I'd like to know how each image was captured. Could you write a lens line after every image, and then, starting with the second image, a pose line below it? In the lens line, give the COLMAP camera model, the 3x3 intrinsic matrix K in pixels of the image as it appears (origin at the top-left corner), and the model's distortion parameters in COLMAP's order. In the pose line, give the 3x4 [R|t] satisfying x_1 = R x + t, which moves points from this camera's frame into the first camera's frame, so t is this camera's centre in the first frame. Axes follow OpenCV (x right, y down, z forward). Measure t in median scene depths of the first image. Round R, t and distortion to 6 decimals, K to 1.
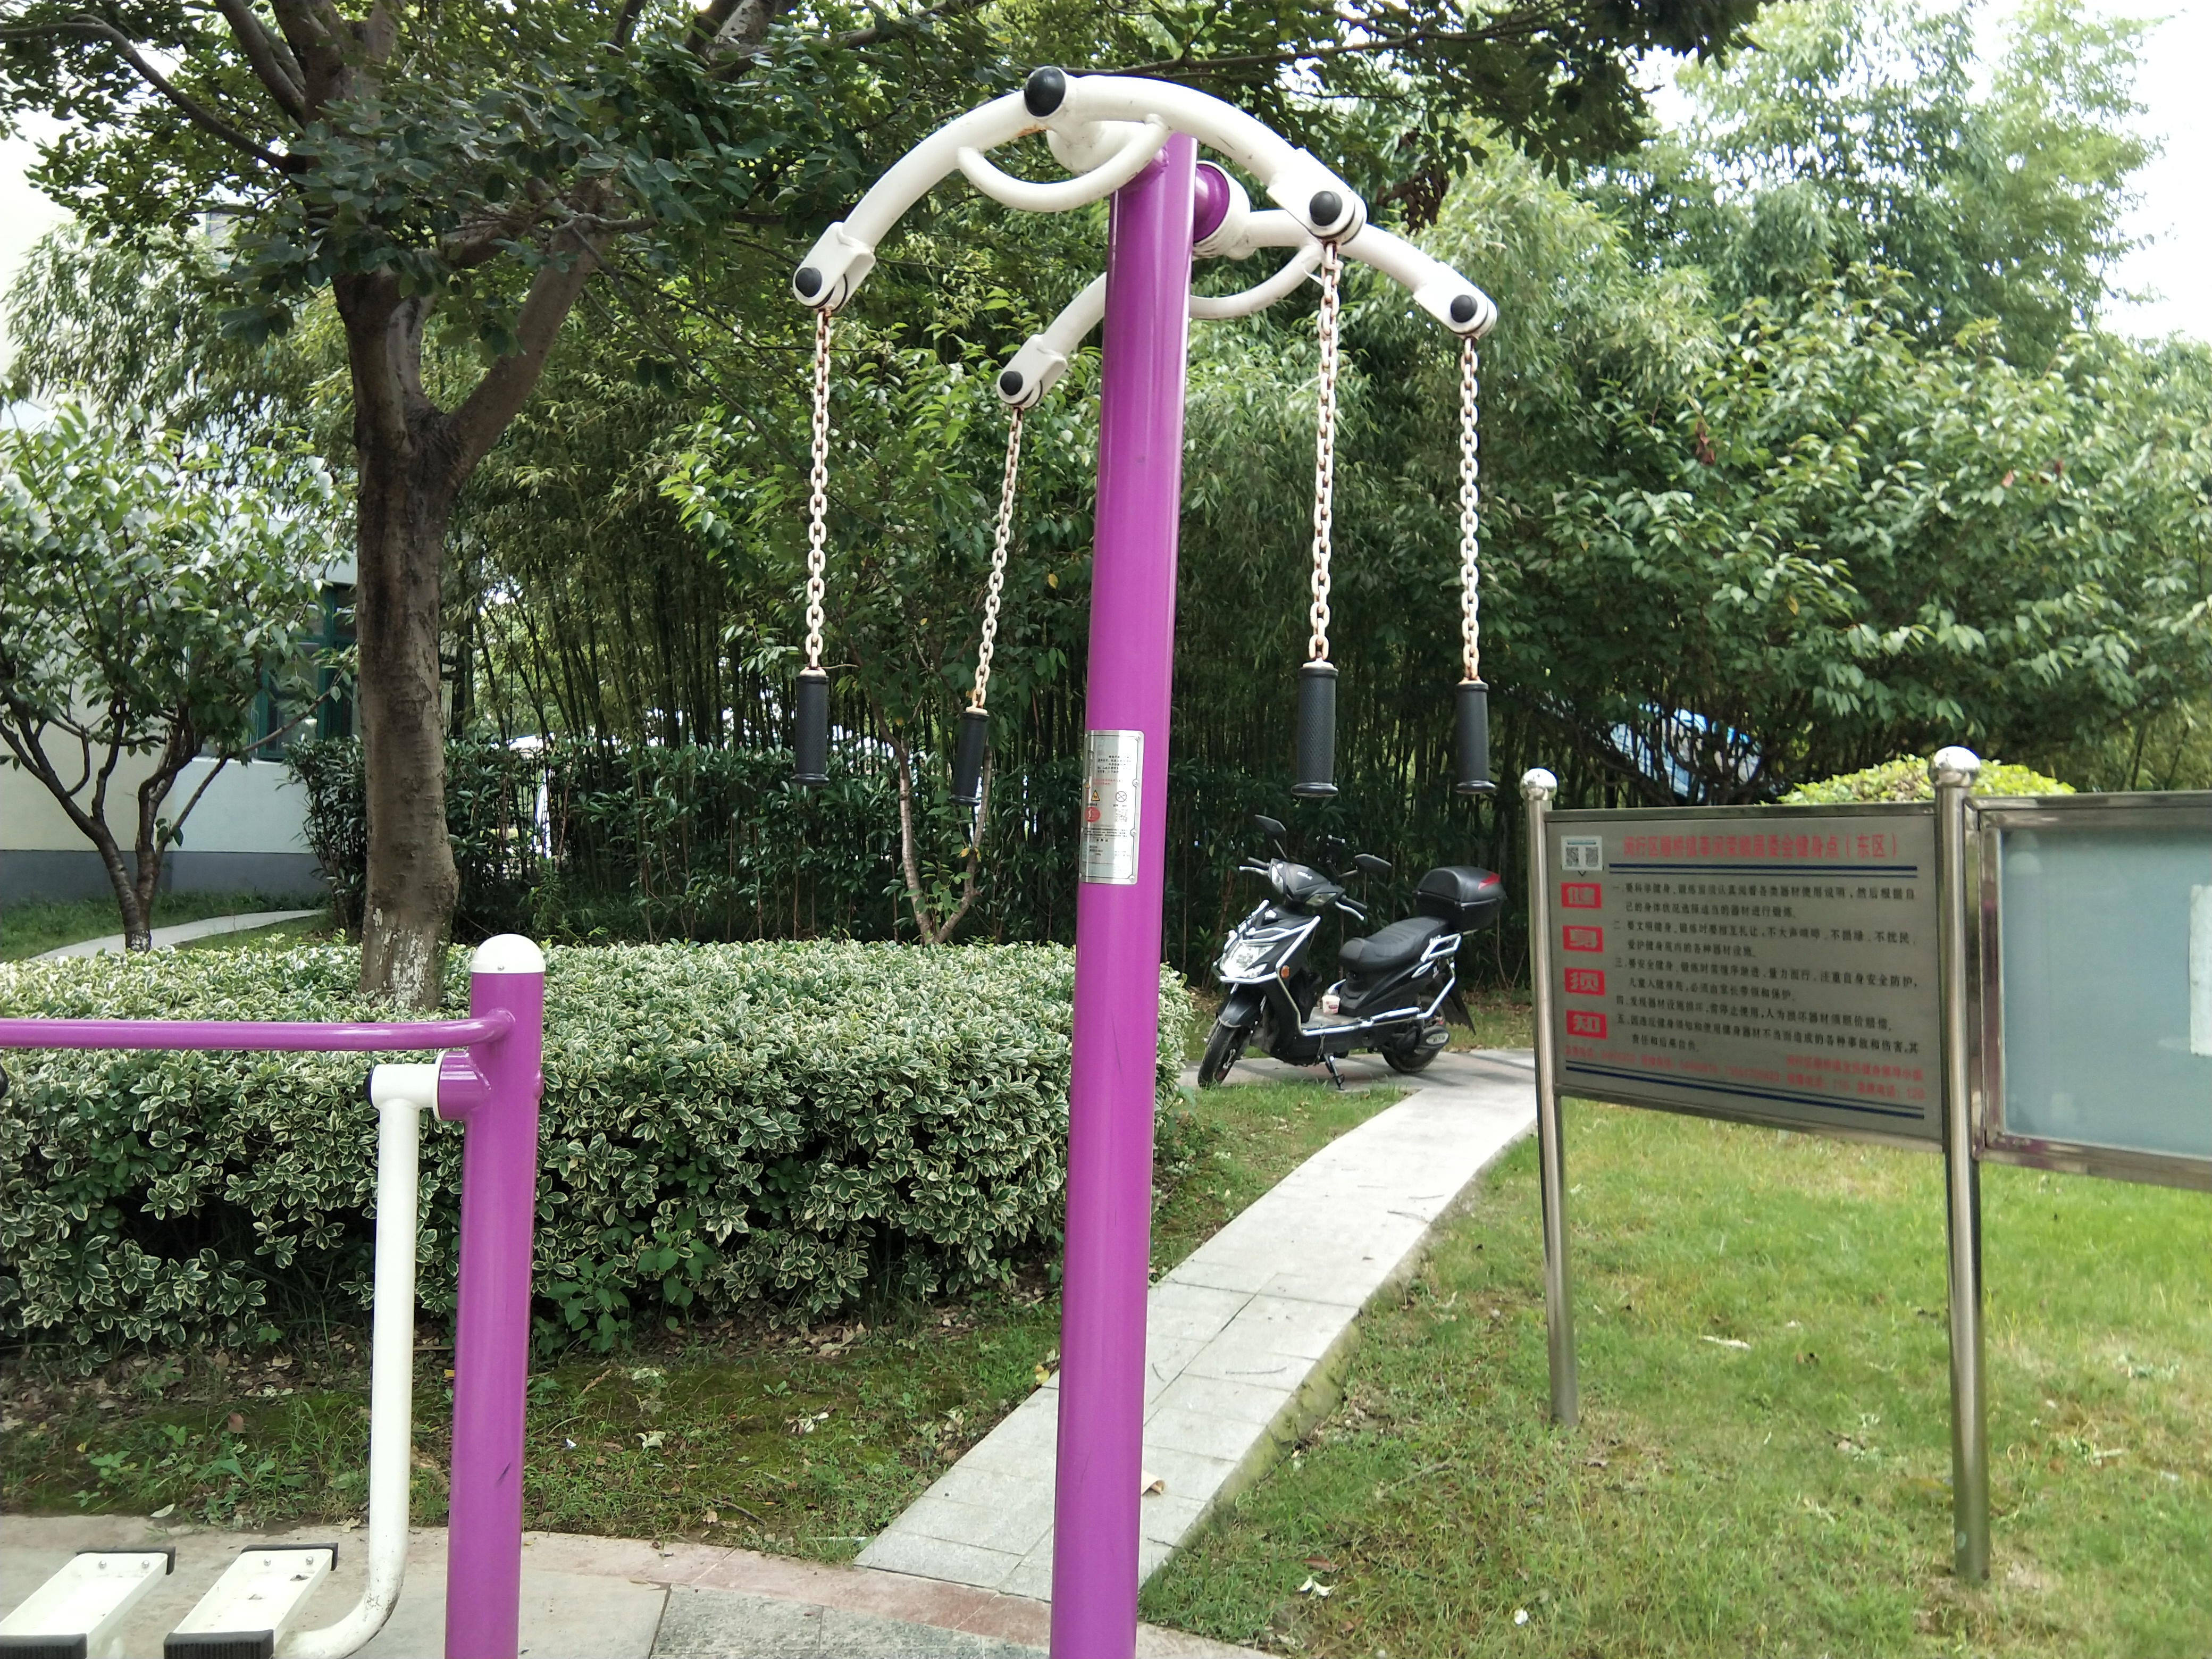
lens RADIAL K [[1785.5, 0, 1193.9], [0, 1785.5, 759.6], [0, 0, 1]] dist [0.089832, -0.119694]
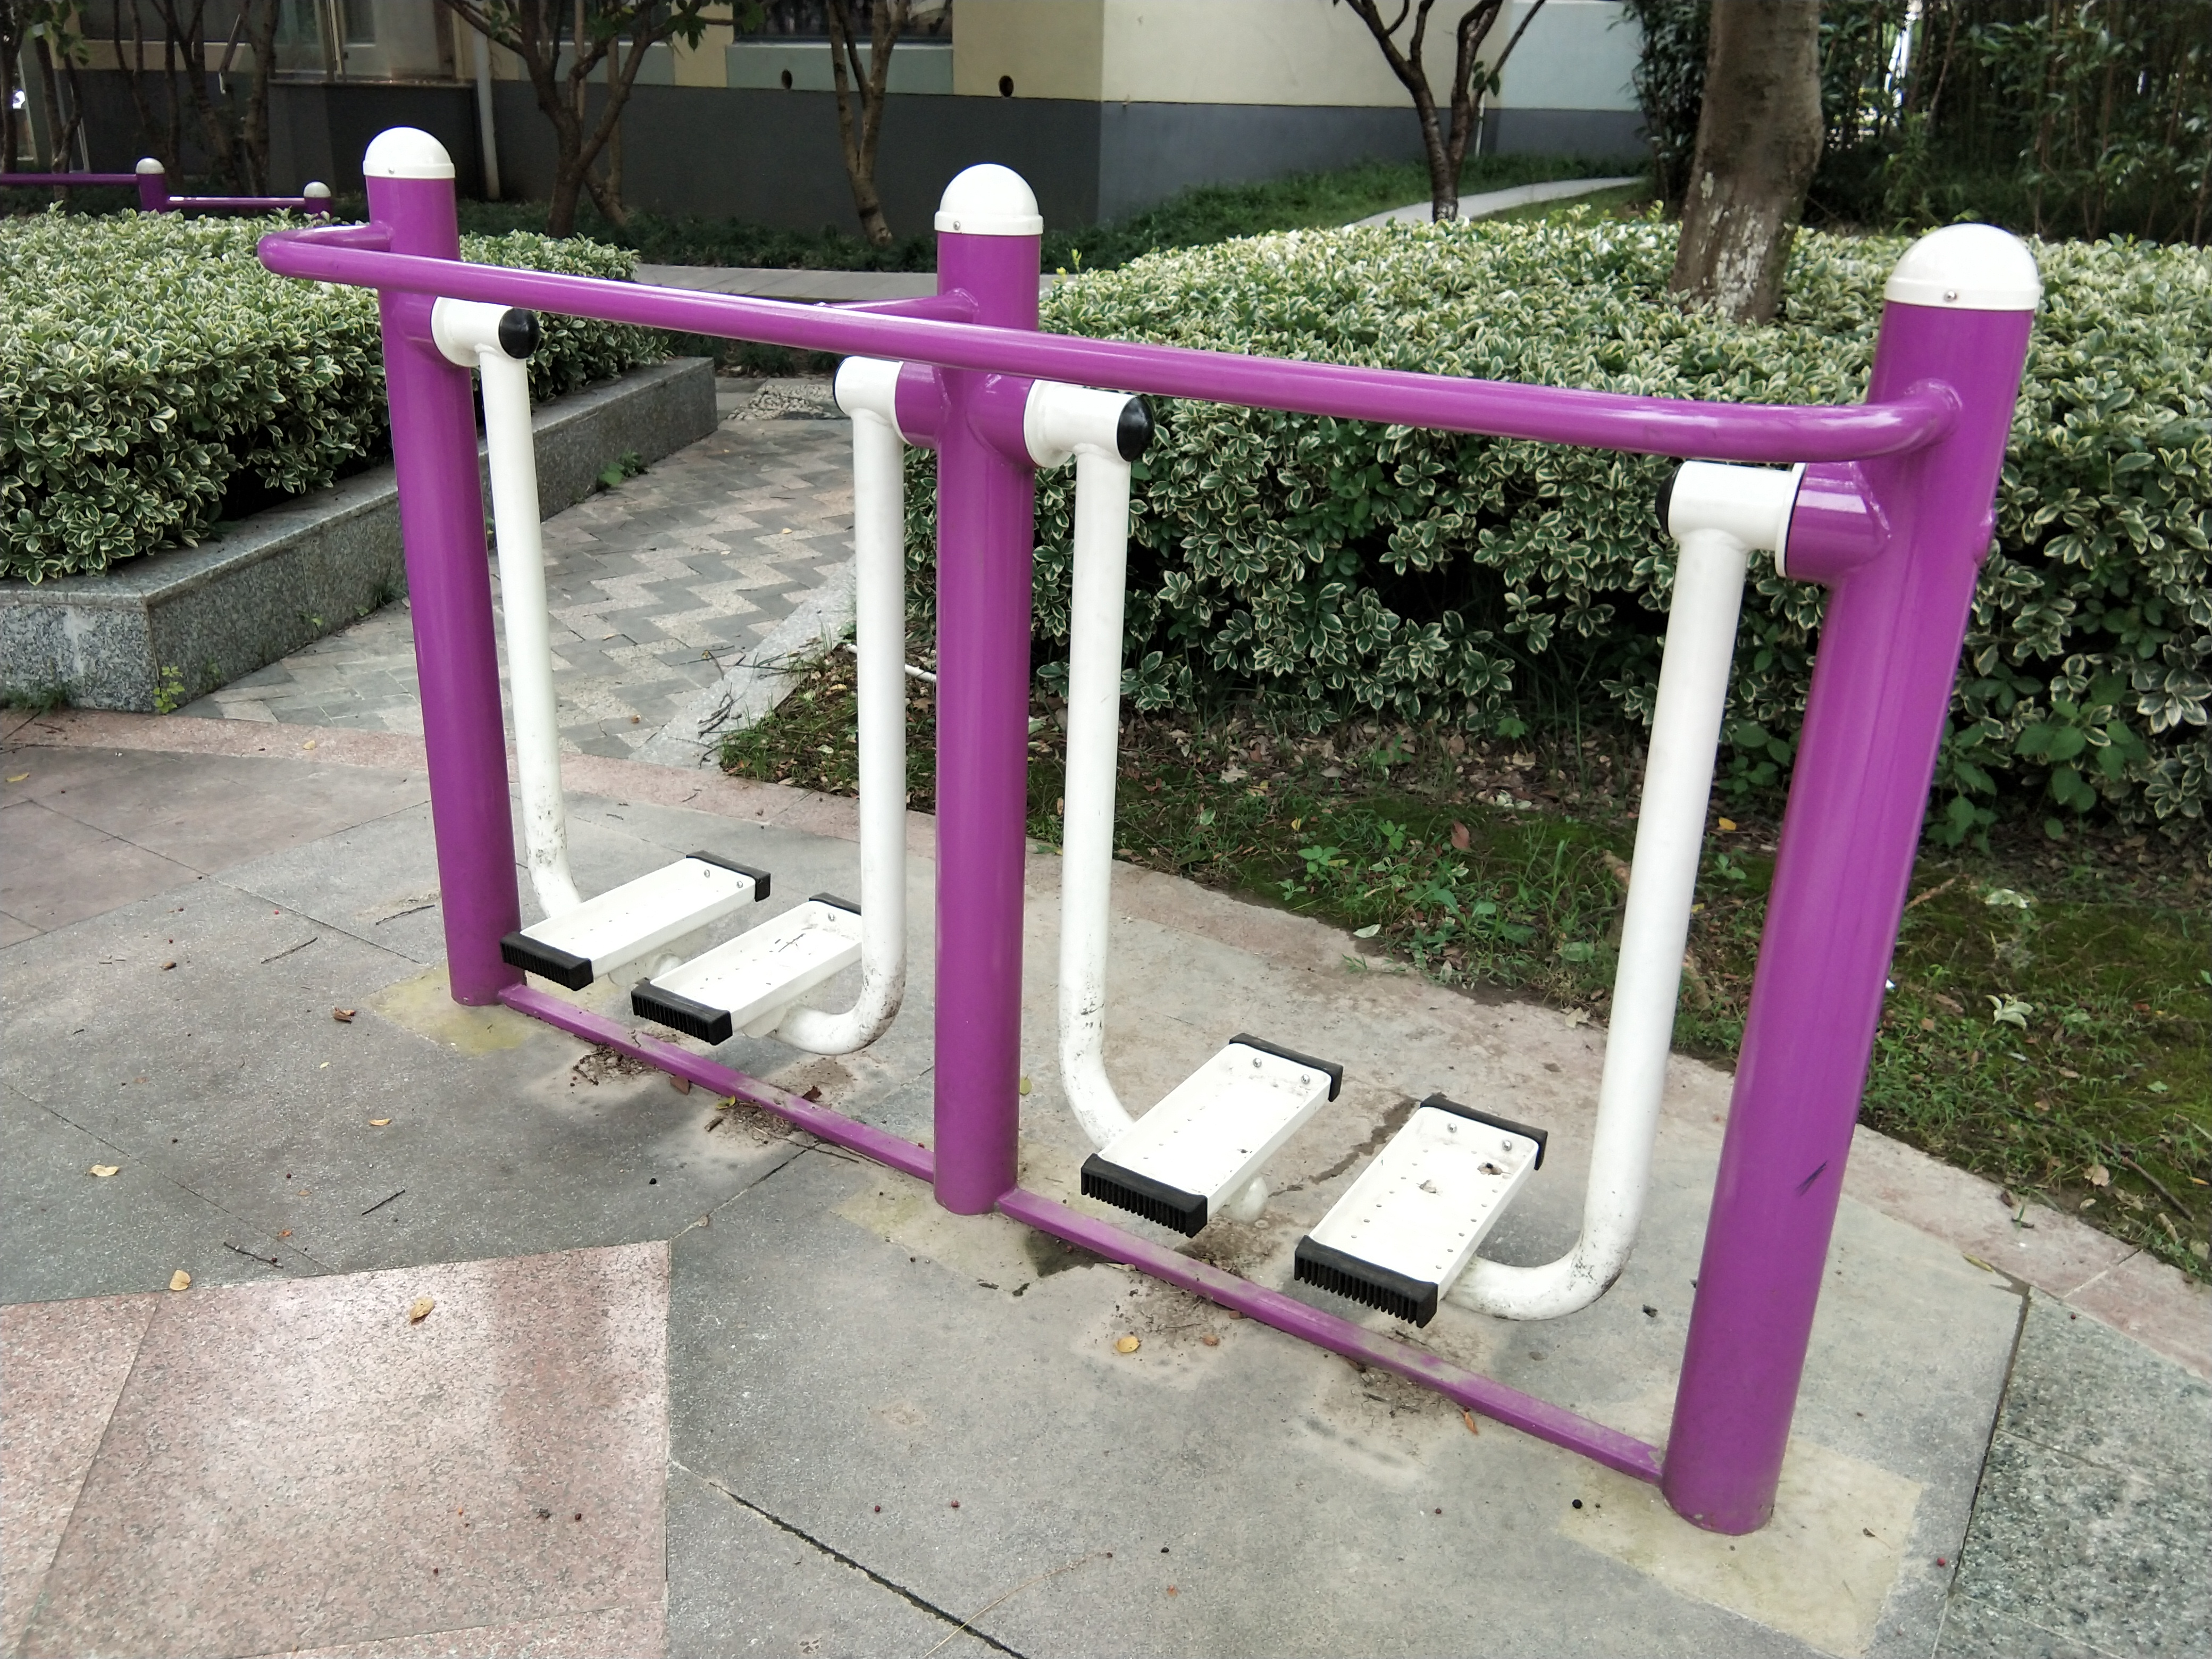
lens RADIAL K [[1785.5, 0, 983.8], [0, 1785.5, 820.0], [0, 0, 1]] dist [0.089832, -0.119694]
pose [[0.711879, 0.257075, -0.653560, -0.131926], [0.032051, 0.917735, 0.395897, 0.026275], [0.701570, -0.302778, 0.645077, 0.282895]]
